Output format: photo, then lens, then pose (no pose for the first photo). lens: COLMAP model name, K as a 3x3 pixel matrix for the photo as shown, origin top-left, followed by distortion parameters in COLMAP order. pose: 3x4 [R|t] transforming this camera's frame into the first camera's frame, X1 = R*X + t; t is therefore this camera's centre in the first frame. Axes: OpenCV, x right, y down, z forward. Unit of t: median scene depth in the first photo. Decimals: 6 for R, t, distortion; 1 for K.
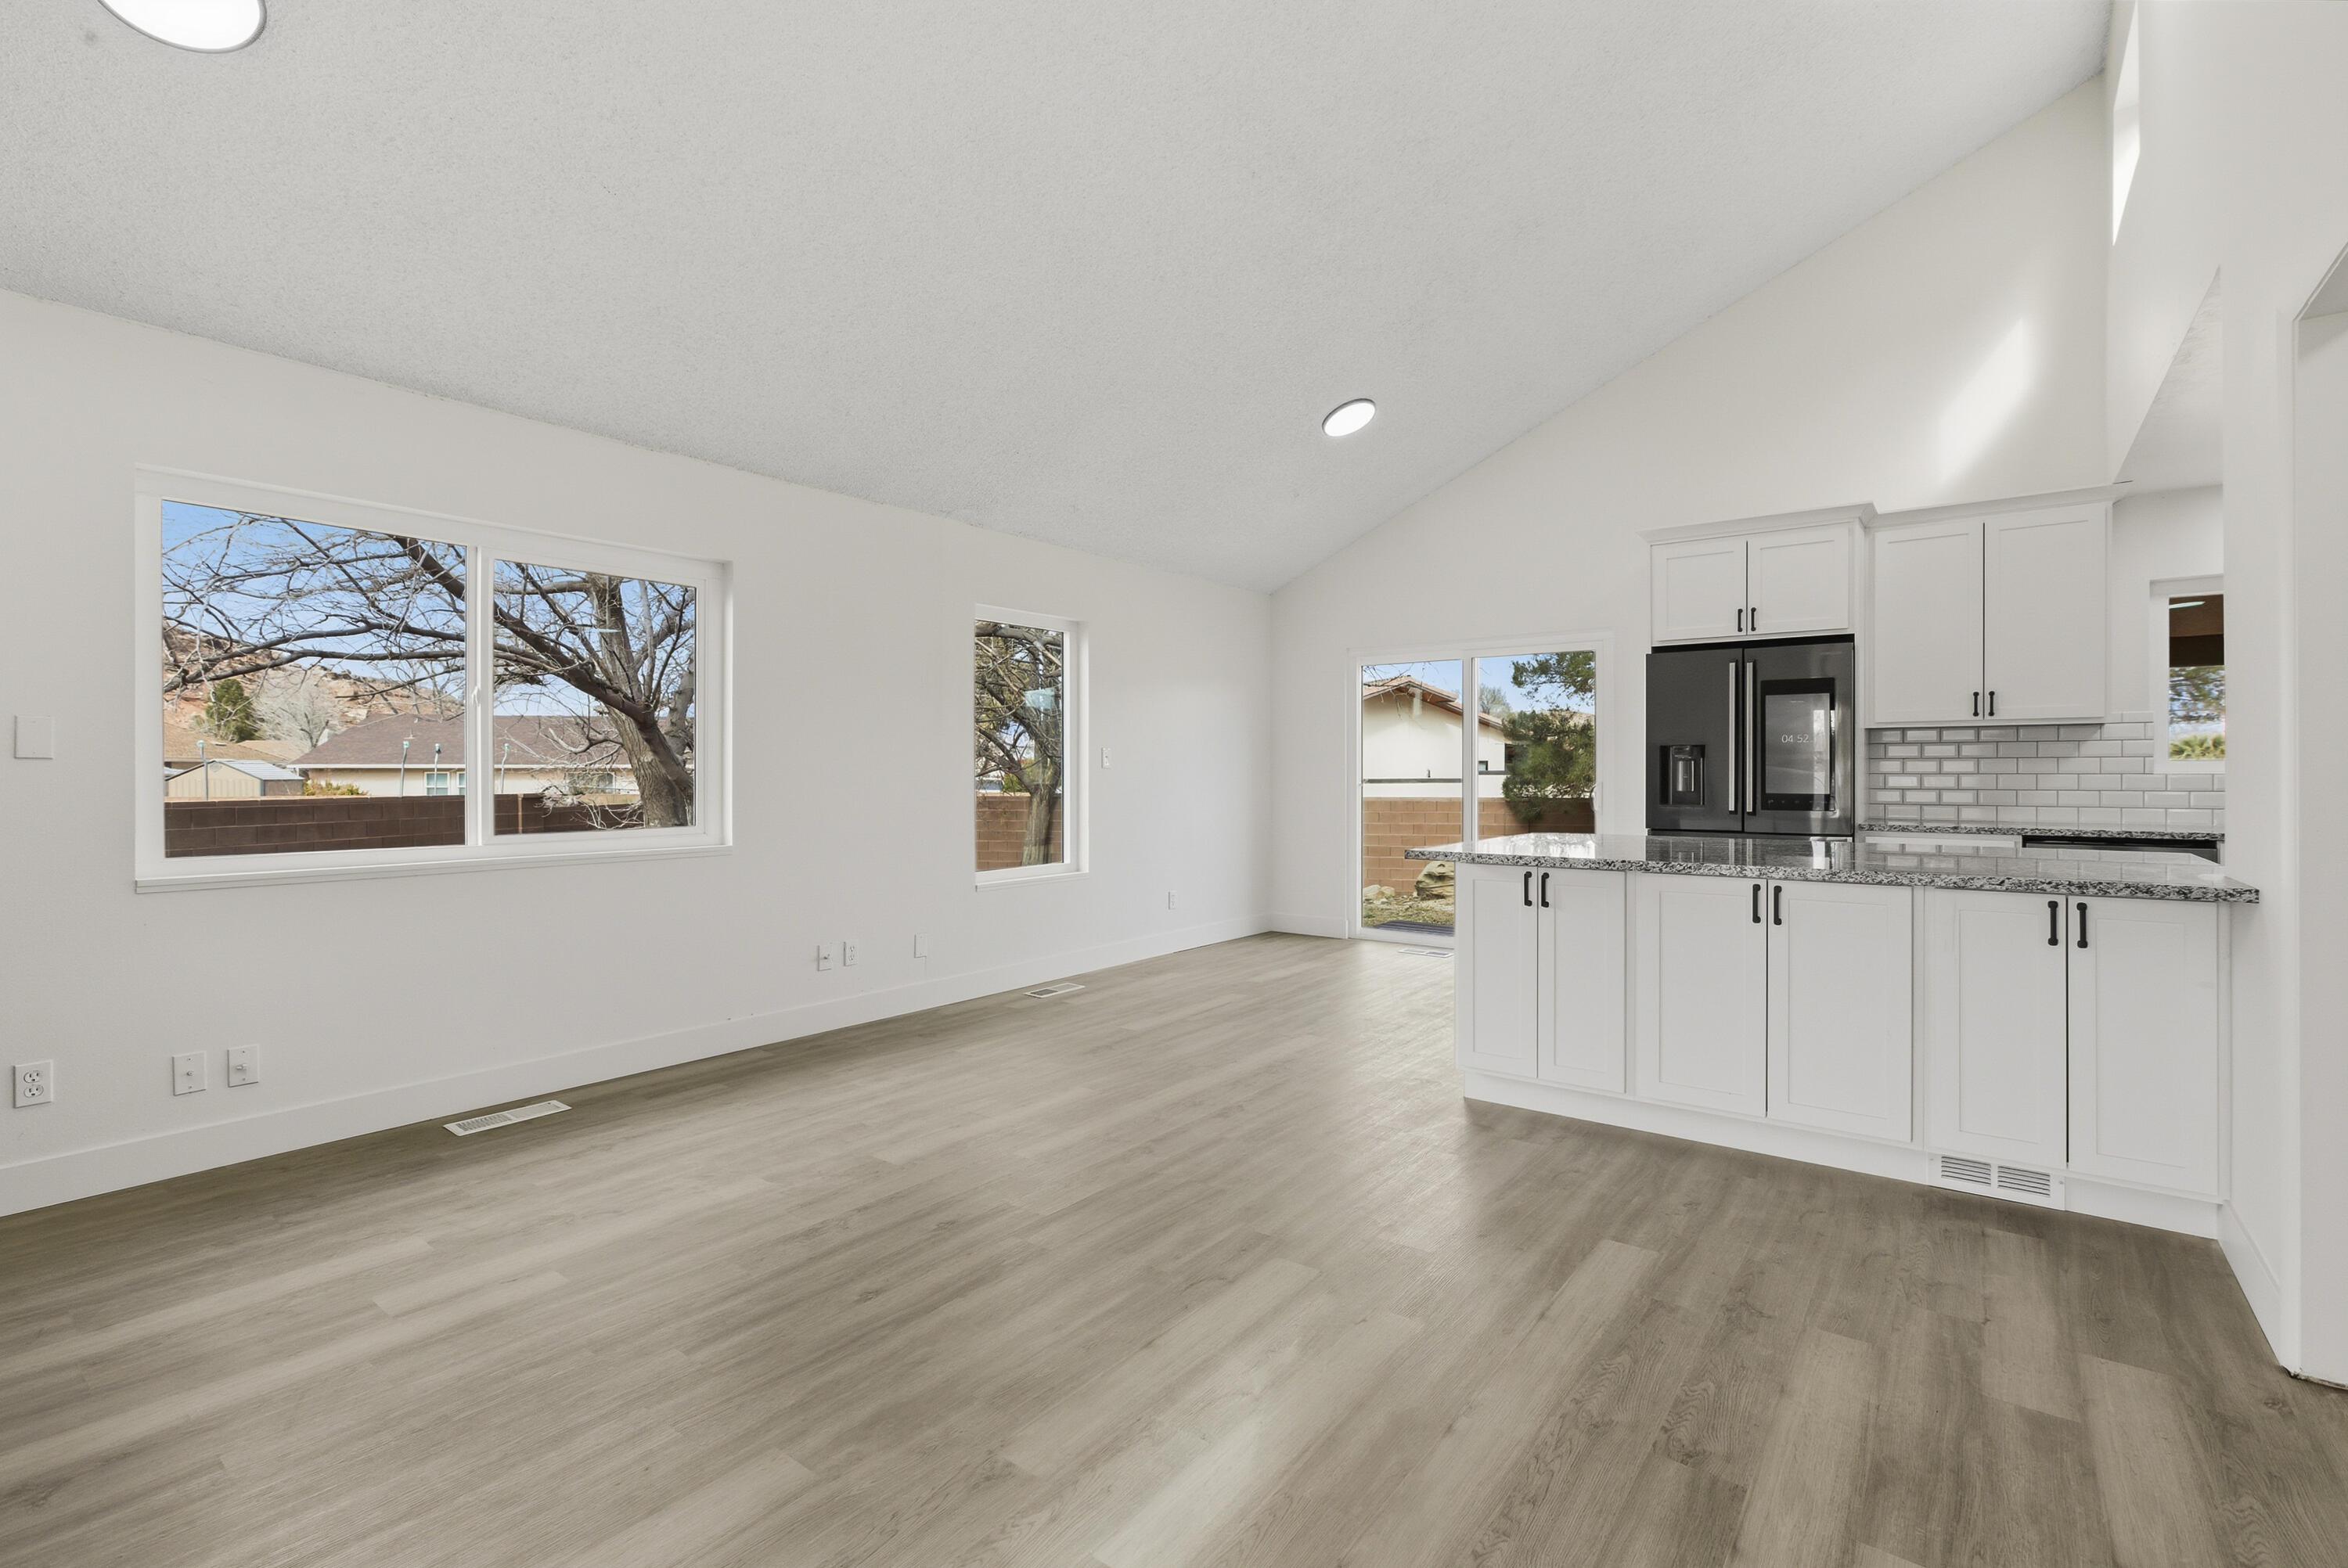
lens RADIAL K [[1059.7, 0, 1164.9], [0, 1059.7, 776.4], [0, 0, 1]] dist [-0.015812, 0.005120]
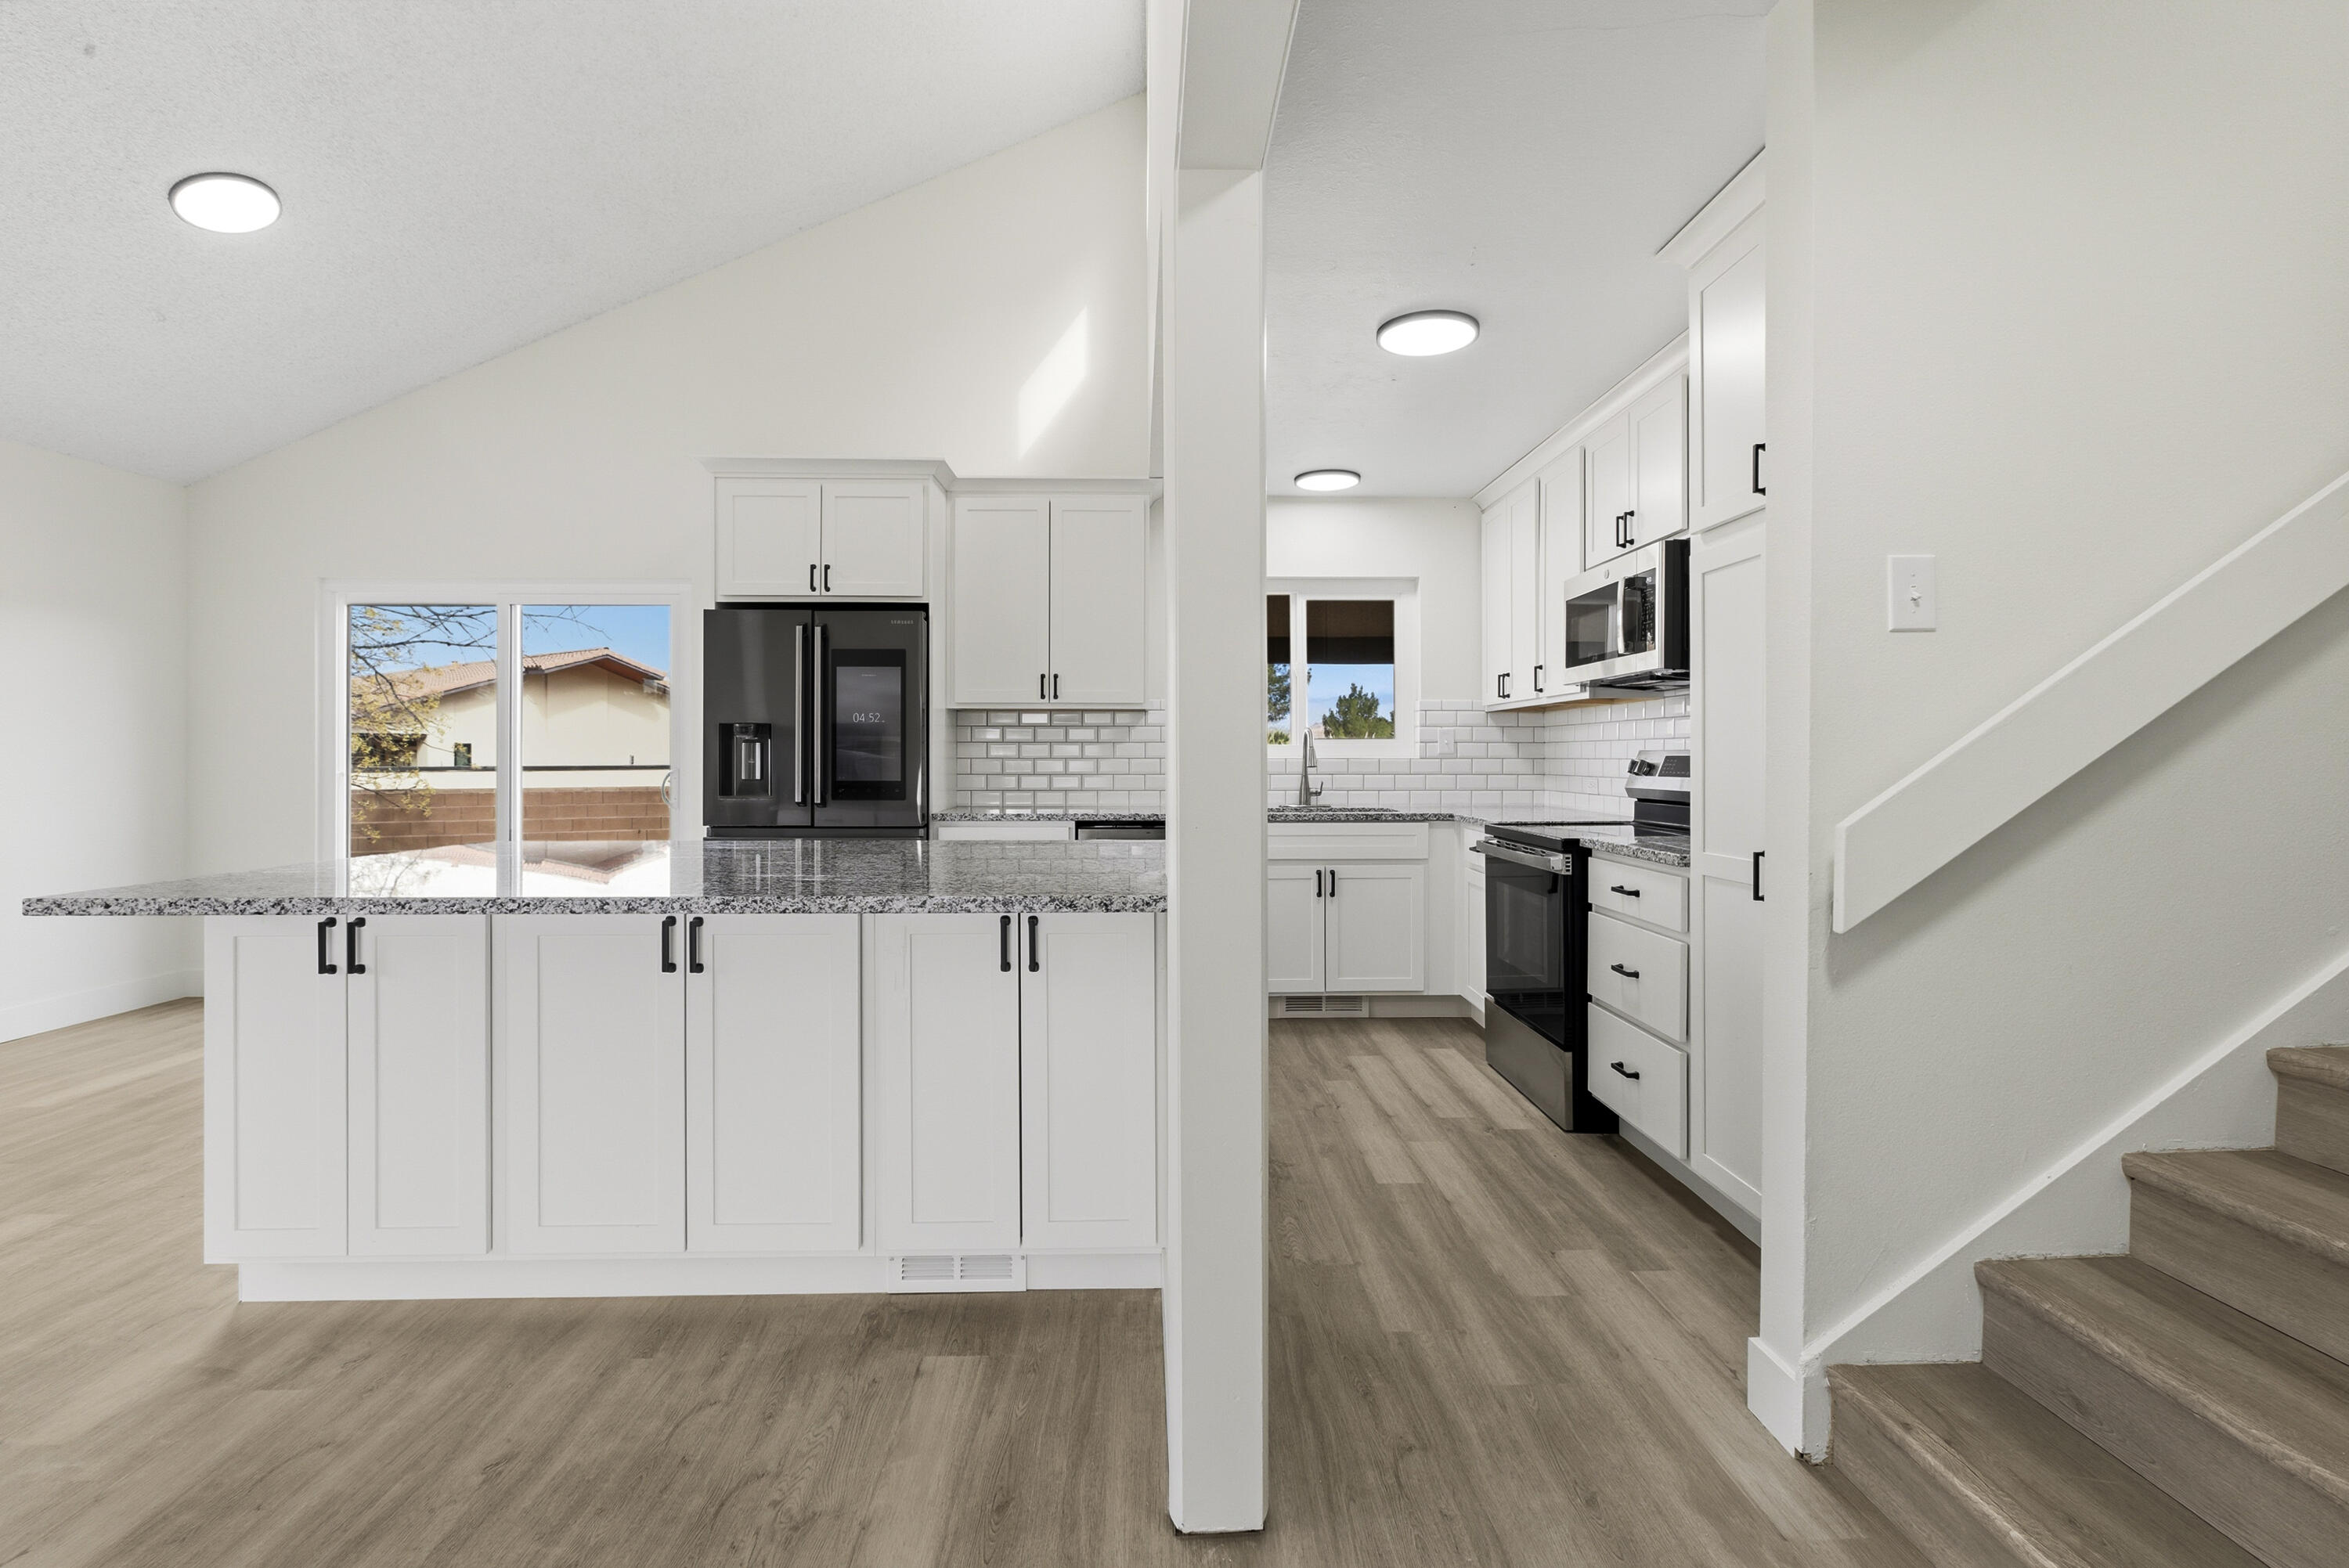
lens RADIAL K [[1060.2, 0, 1164.9], [0, 1060.2, 768.8], [0, 0, 1]] dist [-0.015812, 0.005120]
pose [[0.777628, -0.004838, 0.628706, 0.242788], [0.001230, 0.999980, 0.006174, 0.001432], [-0.628723, -0.004027, 0.777619, 0.167242]]
